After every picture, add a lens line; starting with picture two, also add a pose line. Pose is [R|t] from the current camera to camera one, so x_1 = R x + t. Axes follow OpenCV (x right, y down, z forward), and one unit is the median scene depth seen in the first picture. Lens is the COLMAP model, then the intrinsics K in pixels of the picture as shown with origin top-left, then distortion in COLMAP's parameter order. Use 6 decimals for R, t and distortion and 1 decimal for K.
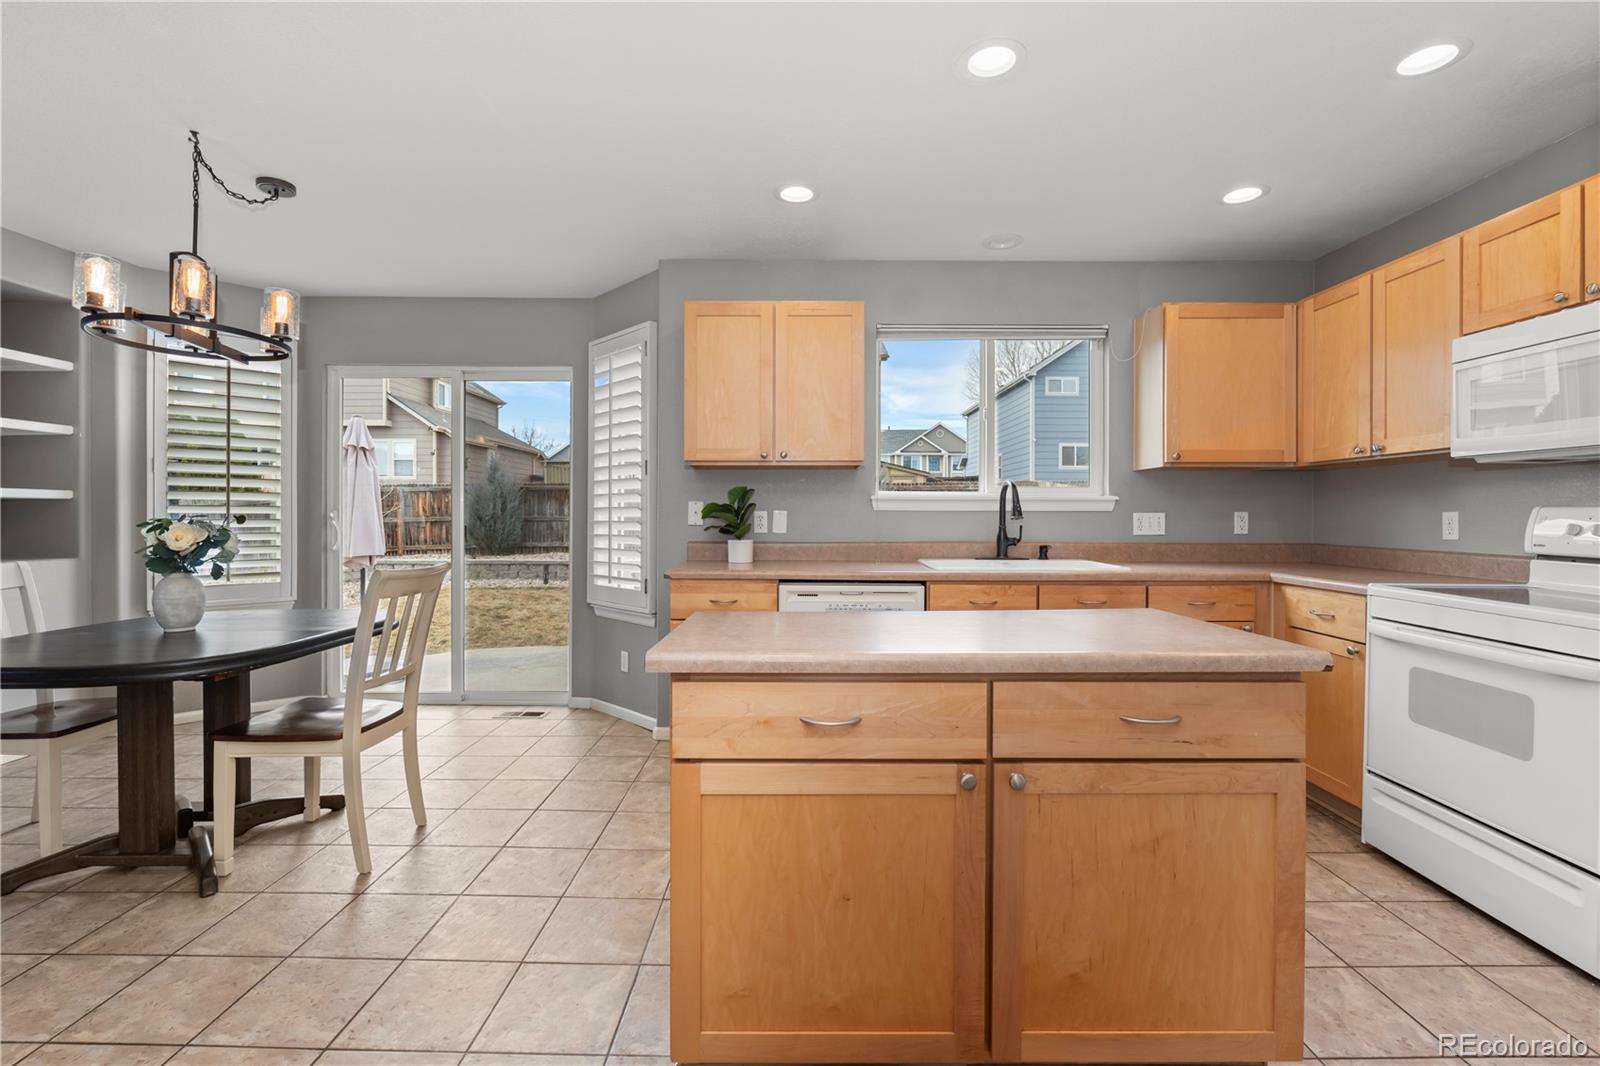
lens RADIAL K [[707.5, 0, 795.8], [0, 707.5, 515.7], [0, 0, 1]] dist [-0.006598, 0.000523]
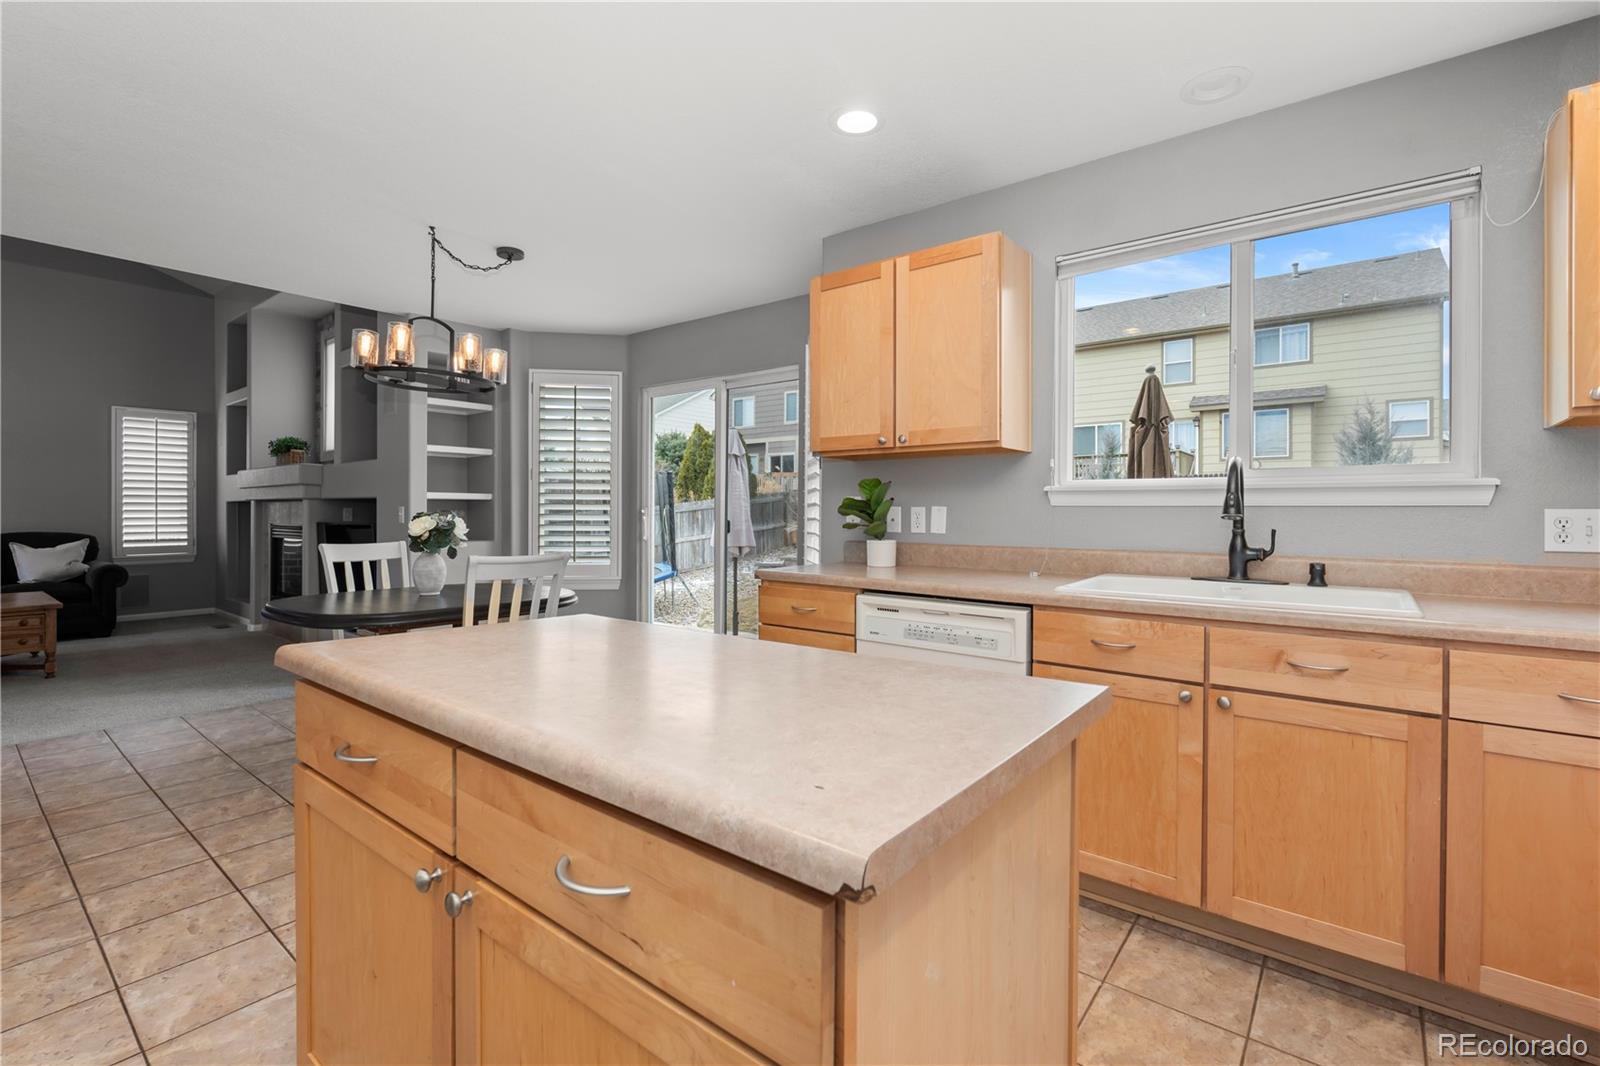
lens RADIAL K [[707.5, 0, 802.1], [0, 707.5, 513.4], [0, 0, 1]] dist [-0.006598, 0.000523]
pose [[0.787617, 0.003584, -0.616154, 0.441159], [-0.004221, 0.999991, 0.000420, 0.001456], [0.616150, 0.002270, 0.787625, 0.300492]]
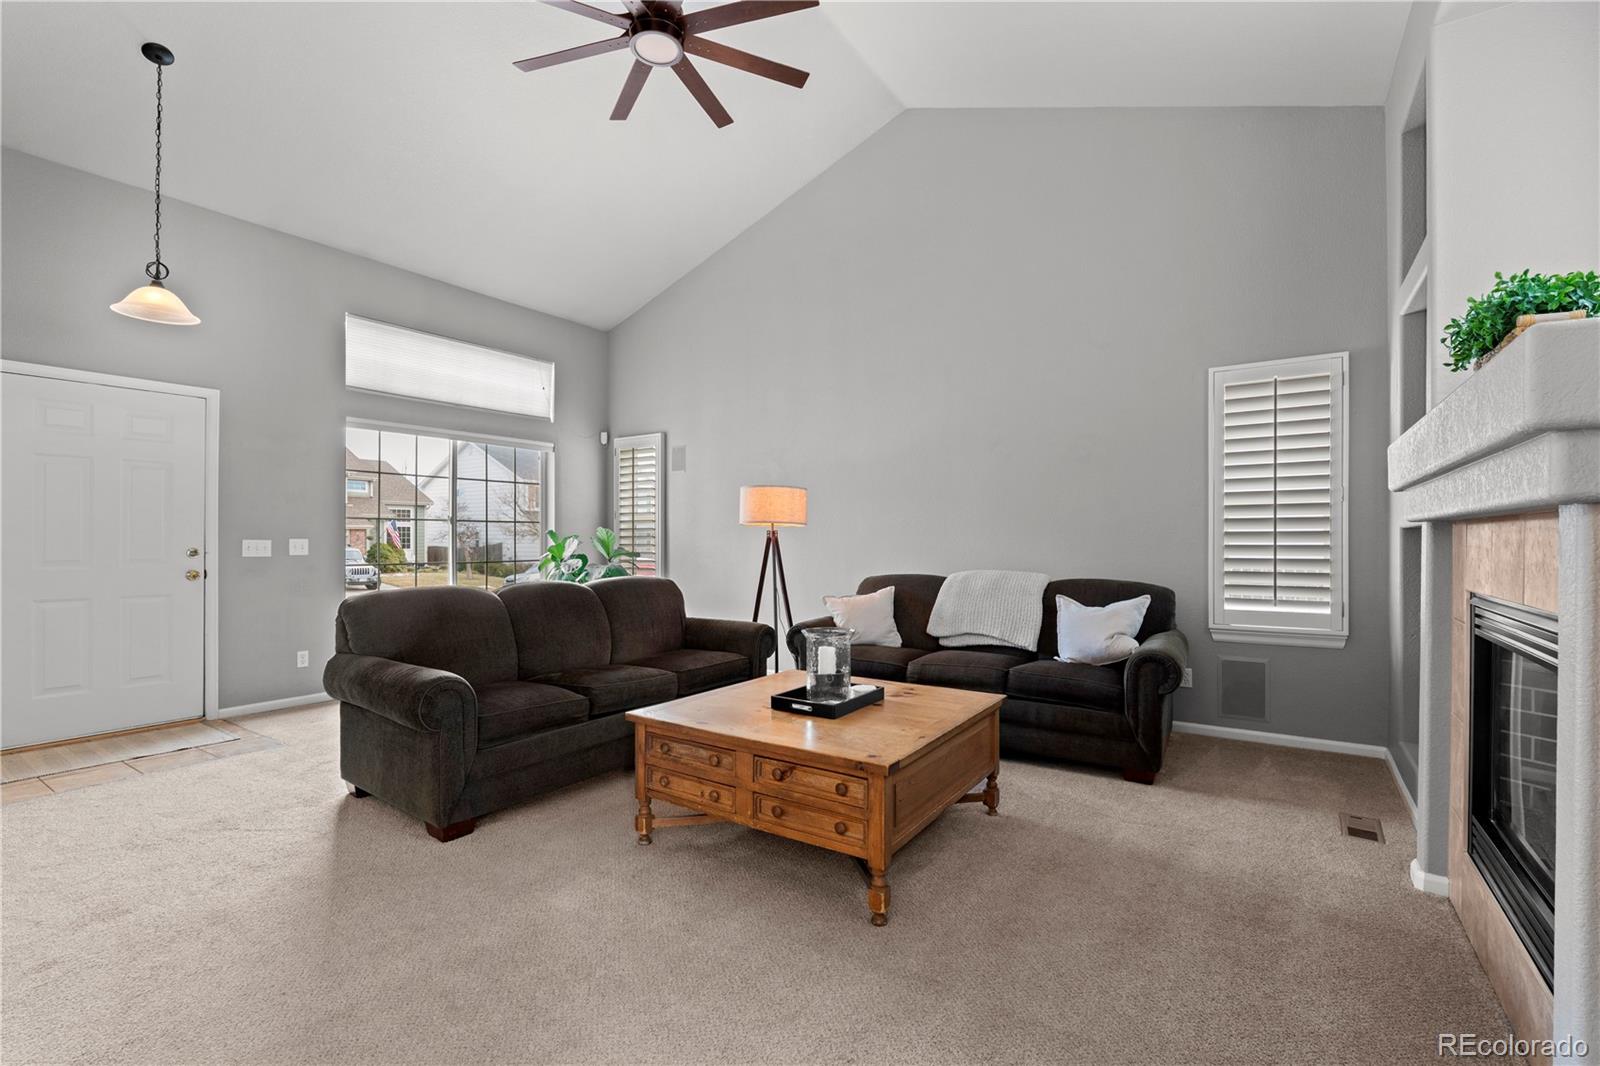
lens RADIAL K [[707.5, 0, 804.6], [0, 707.5, 537.0], [0, 0, 1]] dist [-0.006598, 0.000523]
pose [[-0.554990, -0.004372, -0.831846, -1.253252], [-0.003879, 0.999989, -0.002667, -0.009063], [0.831848, 0.001746, -0.555000, 0.845823]]
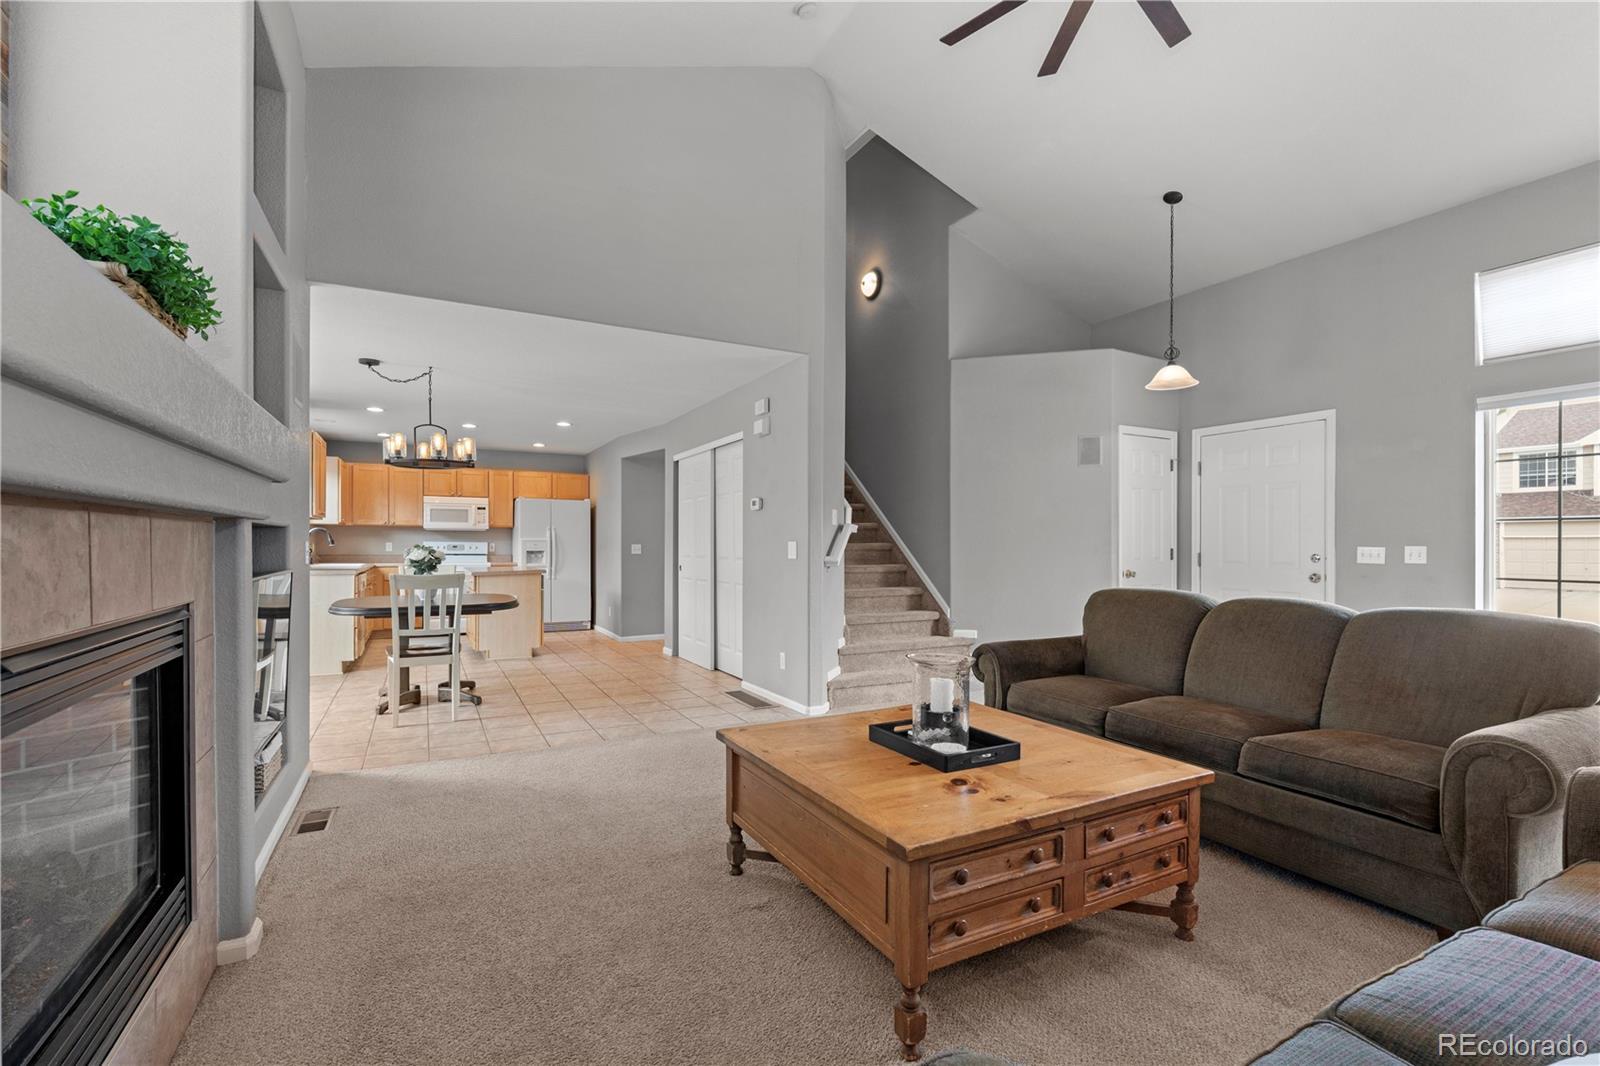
lens RADIAL K [[707.5, 0, 805.7], [0, 707.5, 546.5], [0, 0, 1]] dist [-0.006598, 0.000523]
pose [[-0.482110, -0.006252, 0.876088, -2.679302], [-0.001933, 0.999980, 0.006072, -0.009721], [-0.876109, 0.001234, -0.482112, 0.839444]]
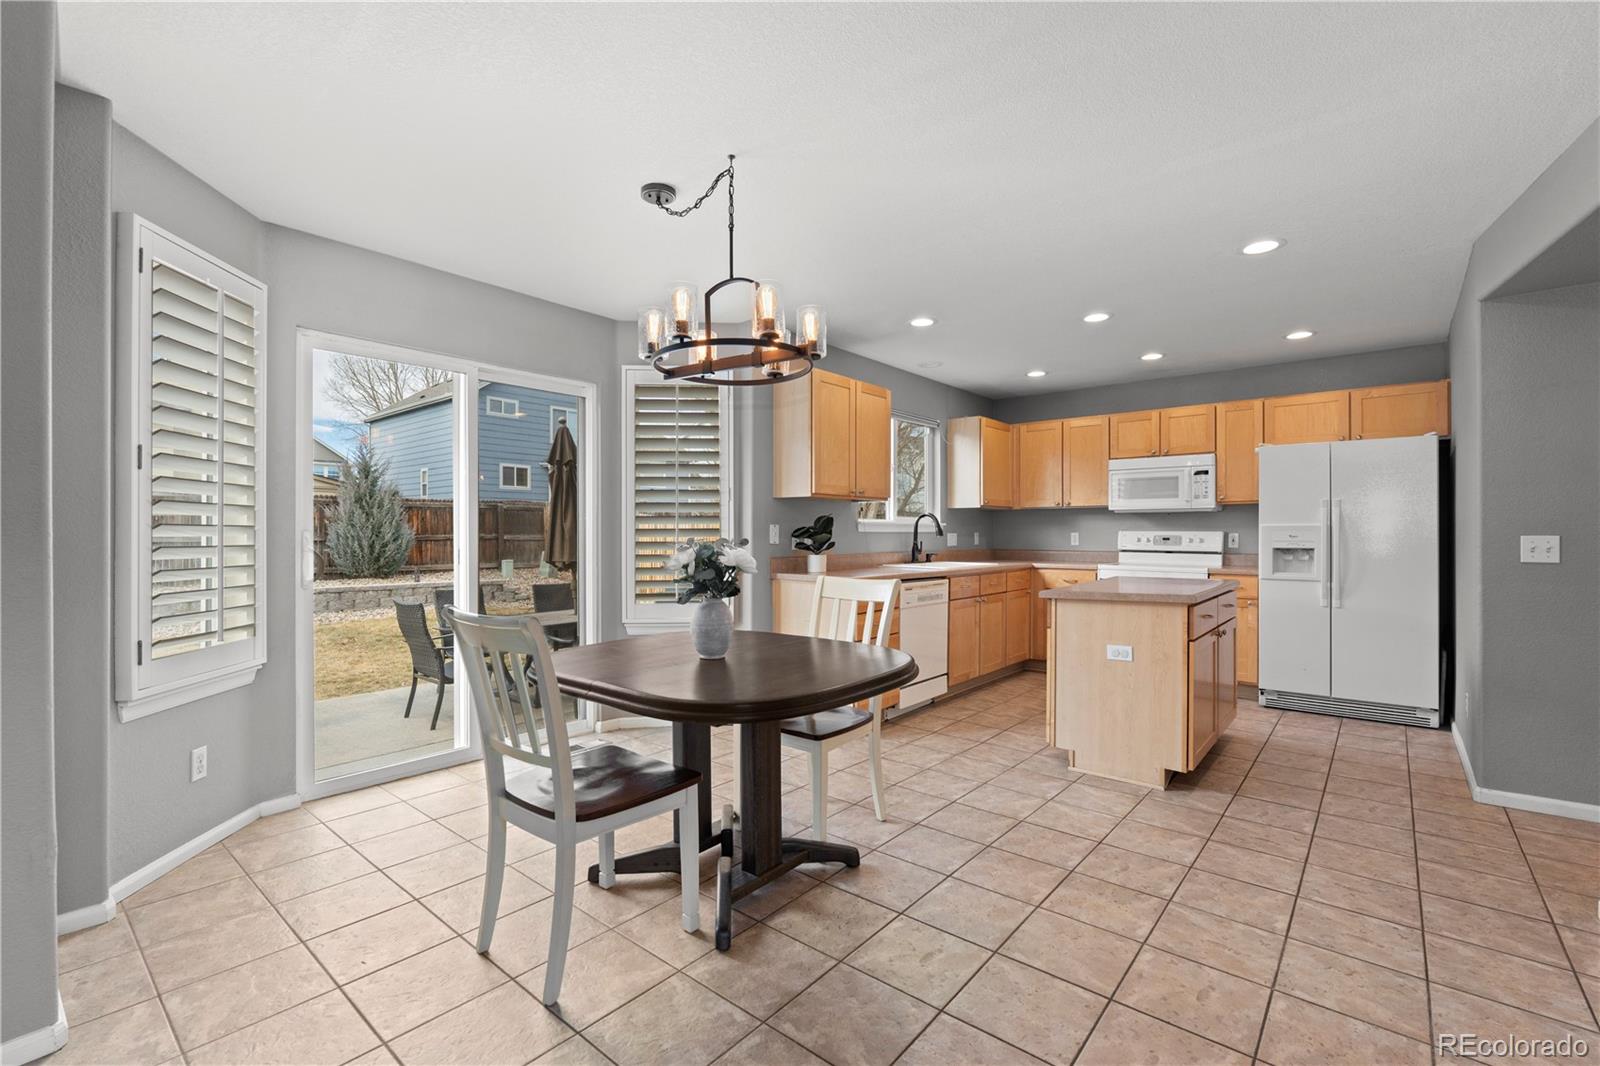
lens RADIAL K [[707.5, 0, 799.6], [0, 707.5, 532.5], [0, 0, 1]] dist [-0.006598, 0.000523]
pose [[0.638036, -0.001285, 0.770006, -1.272406], [0.003327, 0.999994, -0.001088, -0.006161], [-0.770000, 0.003256, 0.638036, 0.231266]]
